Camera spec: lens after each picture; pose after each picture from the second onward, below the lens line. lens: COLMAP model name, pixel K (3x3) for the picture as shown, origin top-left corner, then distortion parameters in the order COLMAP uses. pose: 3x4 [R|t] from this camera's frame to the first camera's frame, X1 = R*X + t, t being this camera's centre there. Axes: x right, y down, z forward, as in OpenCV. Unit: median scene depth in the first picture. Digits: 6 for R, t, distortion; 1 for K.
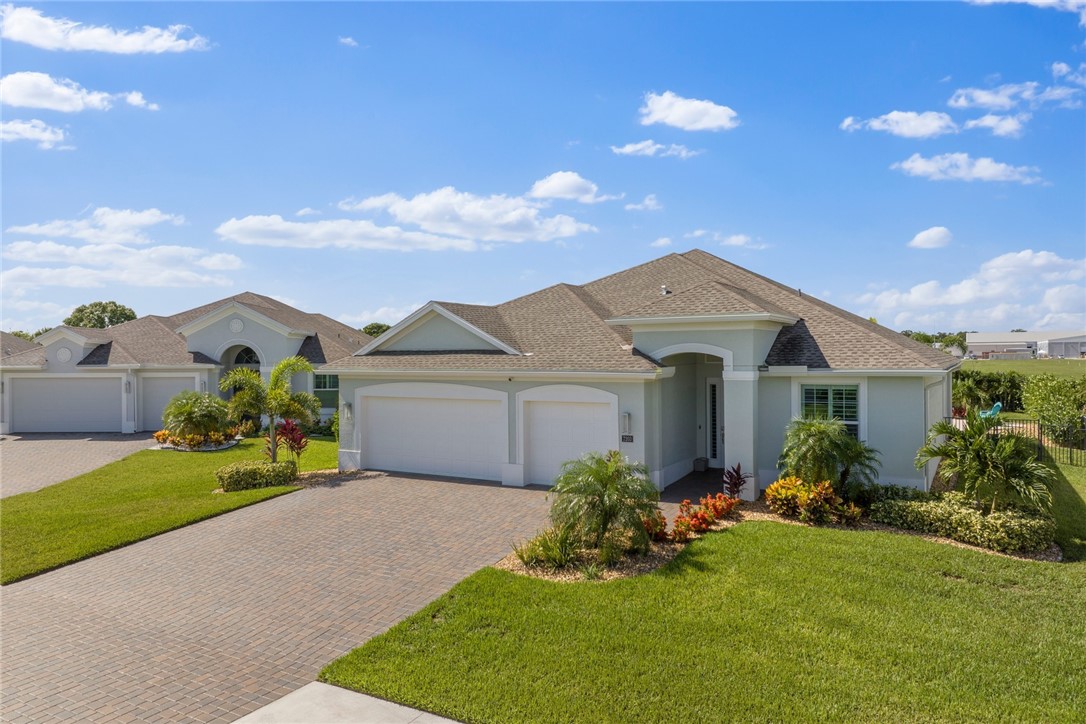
lens RADIAL K [[759.5, 0, 543.0], [0, 759.5, 362.0], [0, 0, 1]] dist [-0.035085, -0.007266]
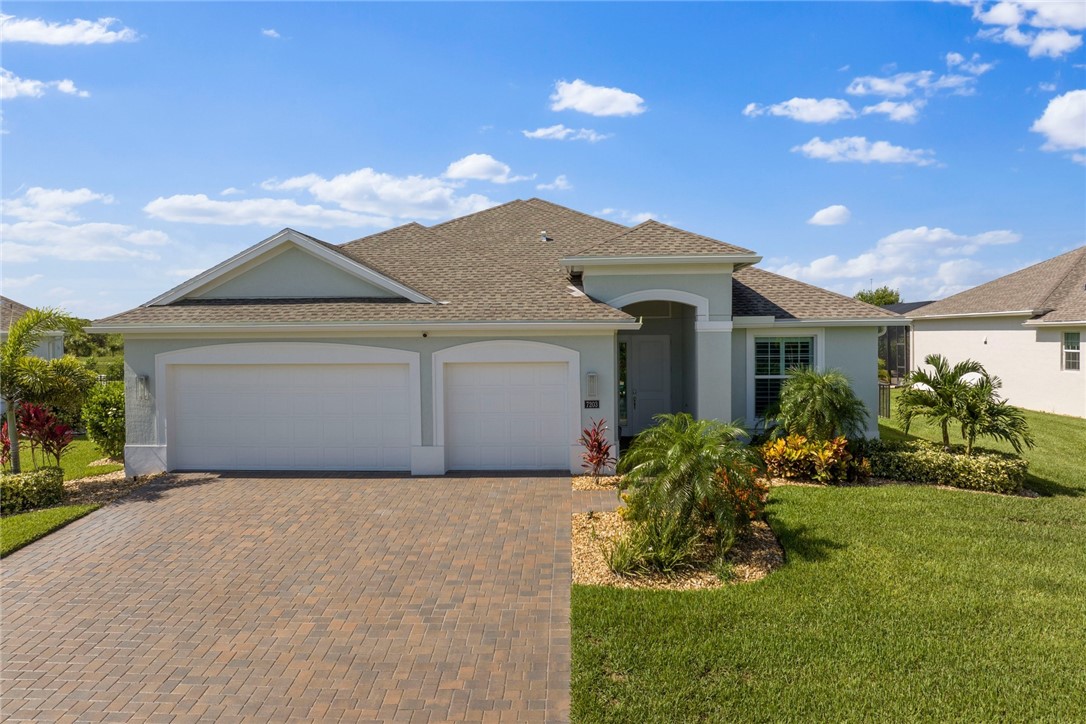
lens RADIAL K [[759.5, 0, 543.0], [0, 759.5, 362.0], [0, 0, 1]] dist [-0.035085, -0.007266]
pose [[0.884650, -0.017261, 0.465936, -0.314111], [0.007041, 0.999695, 0.023666, 0.035259], [-0.466203, -0.017655, 0.884502, 0.296895]]
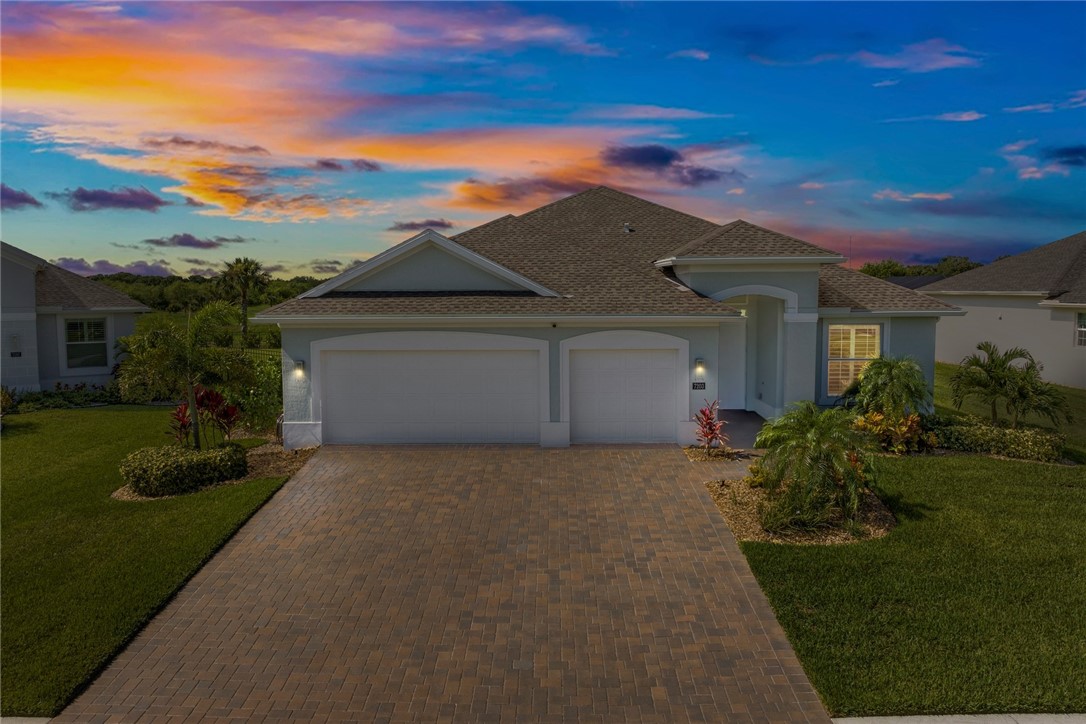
lens RADIAL K [[759.5, 0, 543.0], [0, 759.5, 362.0], [0, 0, 1]] dist [-0.035085, -0.007266]
pose [[0.871493, -0.043607, 0.488466, -0.513950], [0.004397, 0.996693, 0.081134, -0.006276], [-0.490389, -0.068560, 0.868803, 0.273782]]
